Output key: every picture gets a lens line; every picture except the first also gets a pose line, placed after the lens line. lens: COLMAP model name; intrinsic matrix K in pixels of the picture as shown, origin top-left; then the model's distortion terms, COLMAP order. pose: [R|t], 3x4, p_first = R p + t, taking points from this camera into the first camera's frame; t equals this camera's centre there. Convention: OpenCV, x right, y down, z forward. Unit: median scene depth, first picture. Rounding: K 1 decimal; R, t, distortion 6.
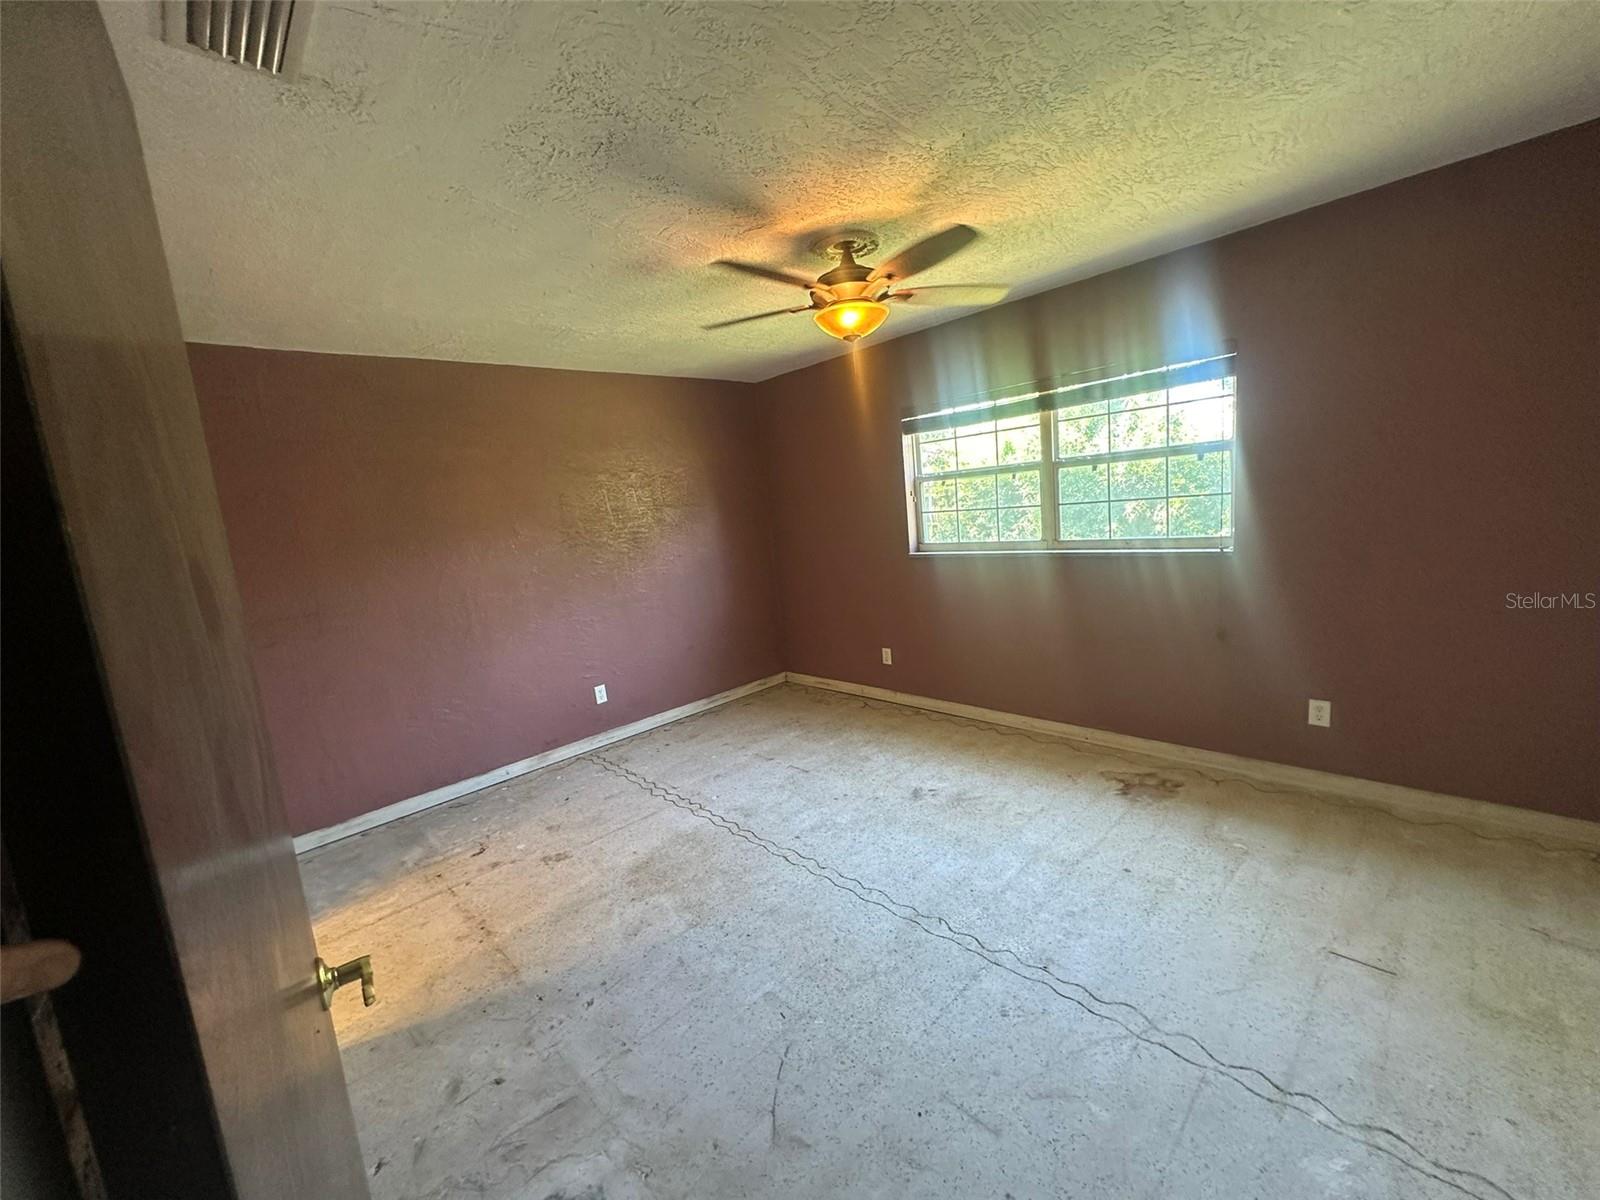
lens RADIAL K [[638.3, 0, 801.3], [0, 638.3, 596.8], [0, 0, 1]] dist [0.001527, 0.000137]
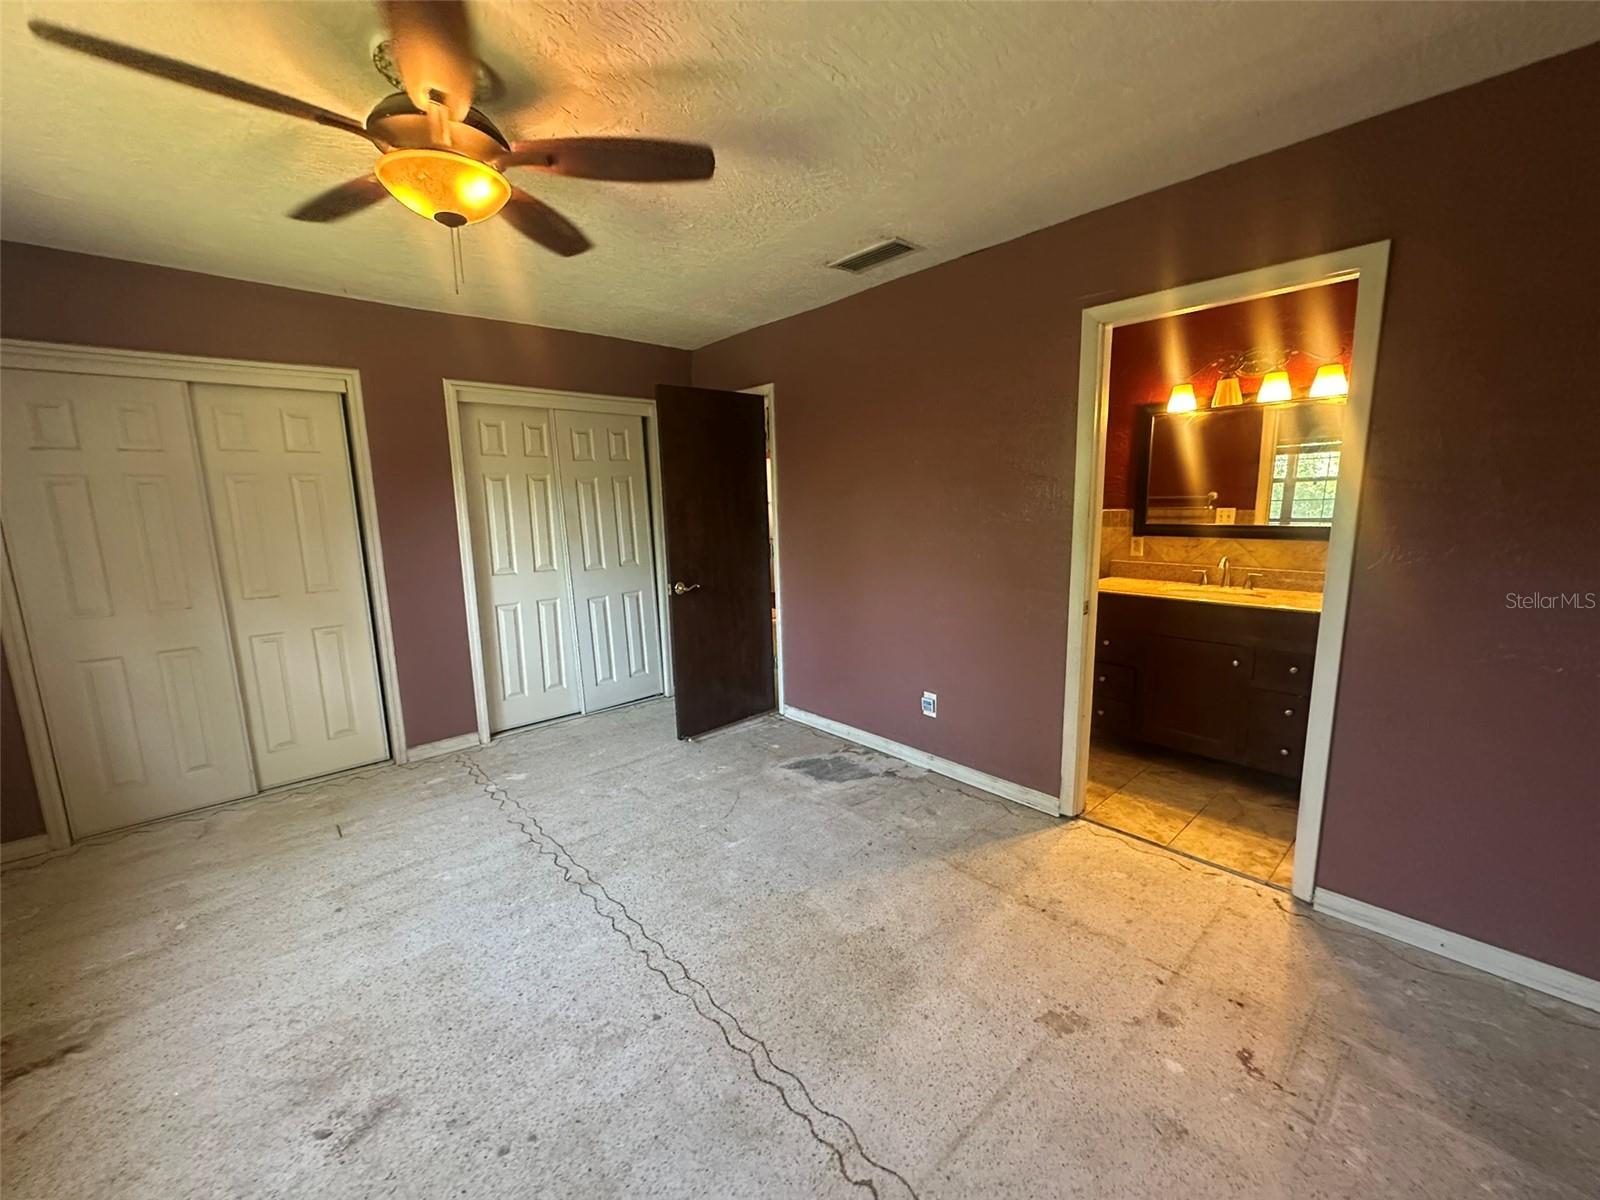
lens RADIAL K [[638.3, 0, 799.8], [0, 638.3, 603.6], [0, 0, 1]] dist [0.001527, 0.000137]
pose [[-0.992289, 0.110466, 0.056220, -0.245459], [0.122431, 0.944294, 0.305483, -0.186246], [-0.019342, 0.310010, -0.950537, 1.623530]]
